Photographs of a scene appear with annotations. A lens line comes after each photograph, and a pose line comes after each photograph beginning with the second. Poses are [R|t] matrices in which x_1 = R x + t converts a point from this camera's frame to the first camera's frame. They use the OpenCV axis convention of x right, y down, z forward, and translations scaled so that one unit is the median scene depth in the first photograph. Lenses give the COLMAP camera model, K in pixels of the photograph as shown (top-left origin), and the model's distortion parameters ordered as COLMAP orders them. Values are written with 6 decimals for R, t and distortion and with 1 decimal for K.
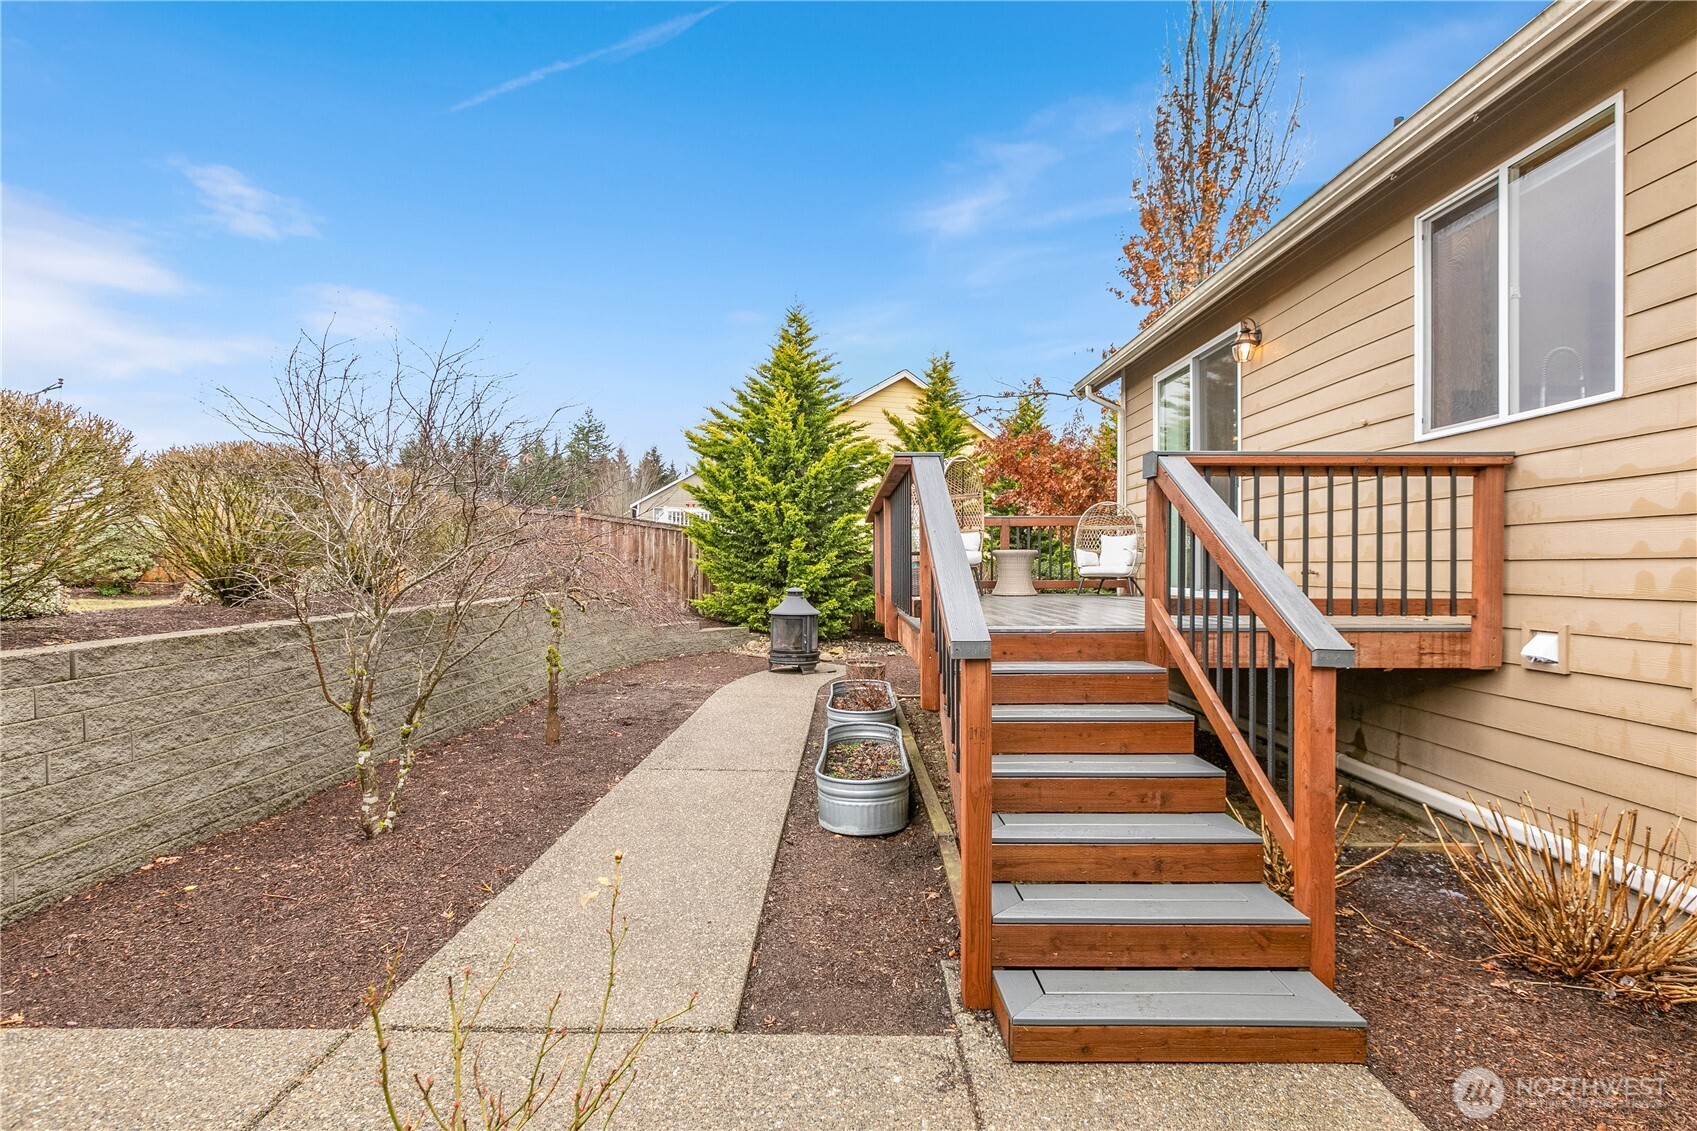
lens RADIAL K [[763.7, 0, 850.0], [0, 763.7, 572.6], [0, 0, 1]] dist [0.000218, -0.000061]
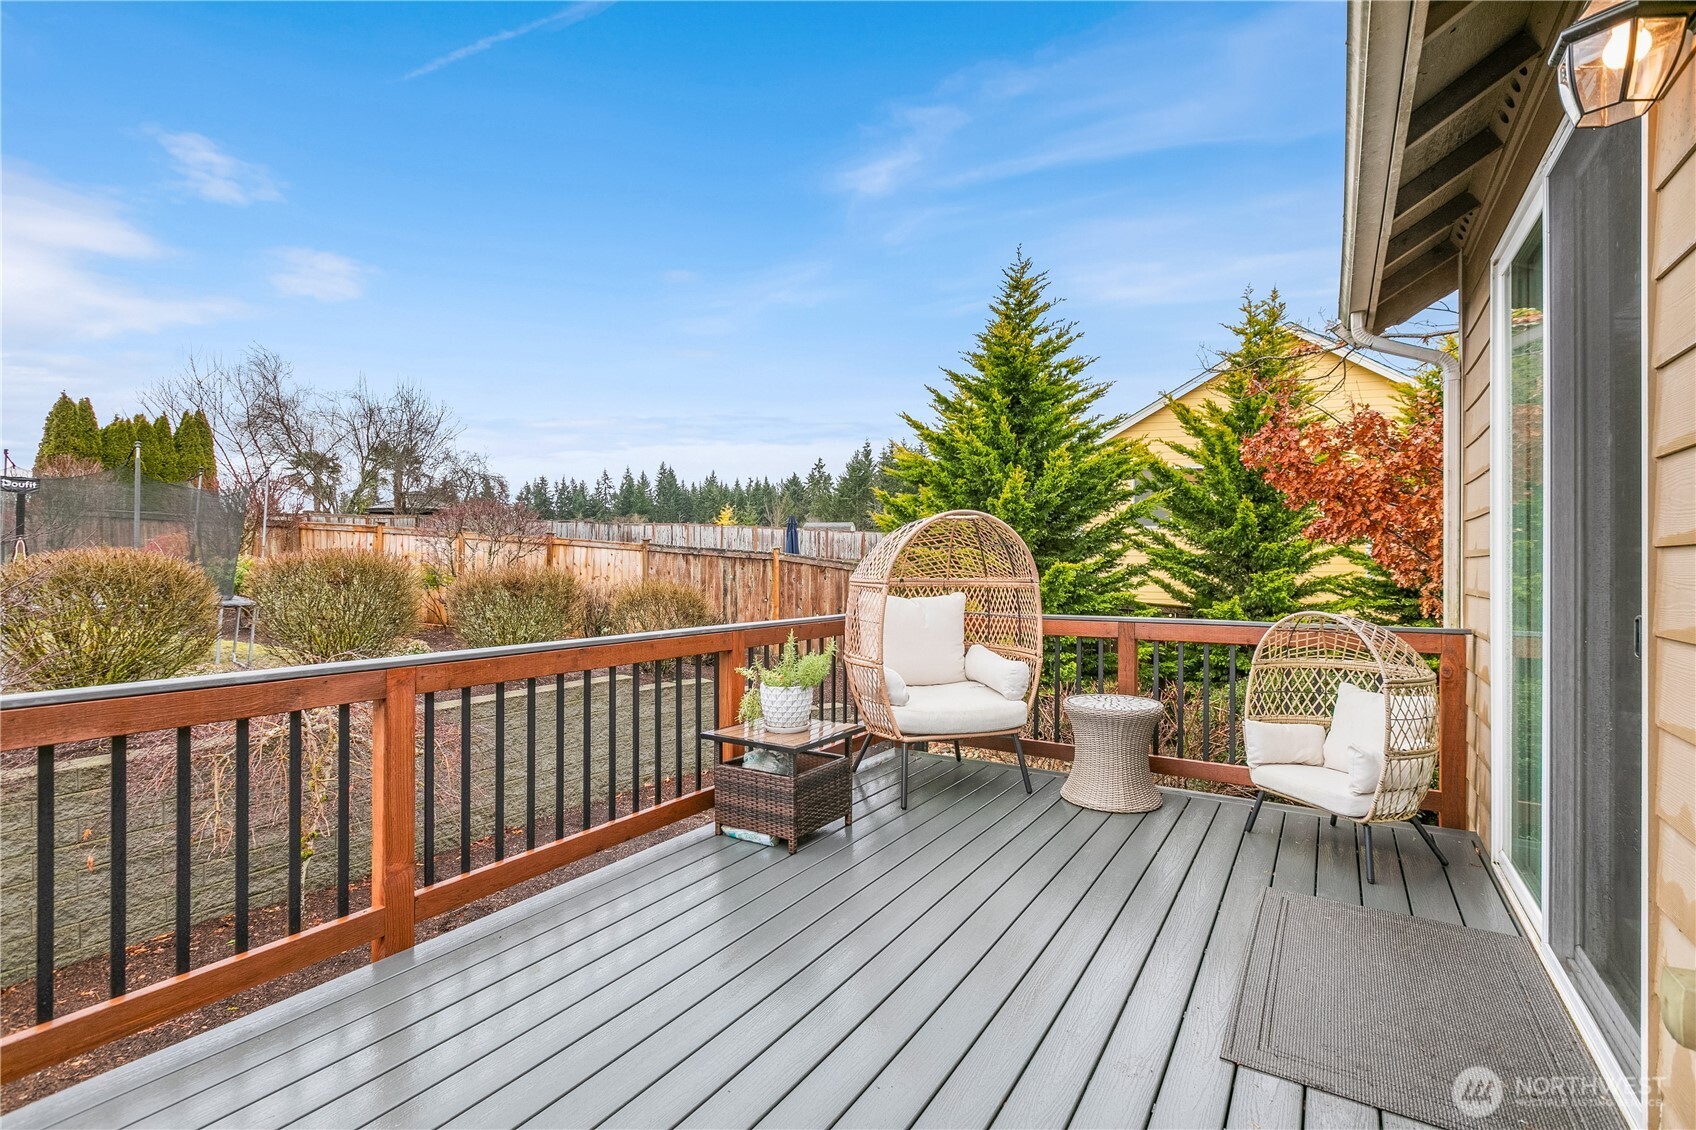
lens RADIAL K [[783.7, 0, 848.0], [0, 783.7, 565.0], [0, 0, 1]] dist [0.000481, -0.000141]
pose [[0.846628, -0.002439, -0.532180, 0.187936], [0.000609, 0.999993, -0.003613, -0.063340], [0.532185, 0.002735, 0.846624, 0.283028]]
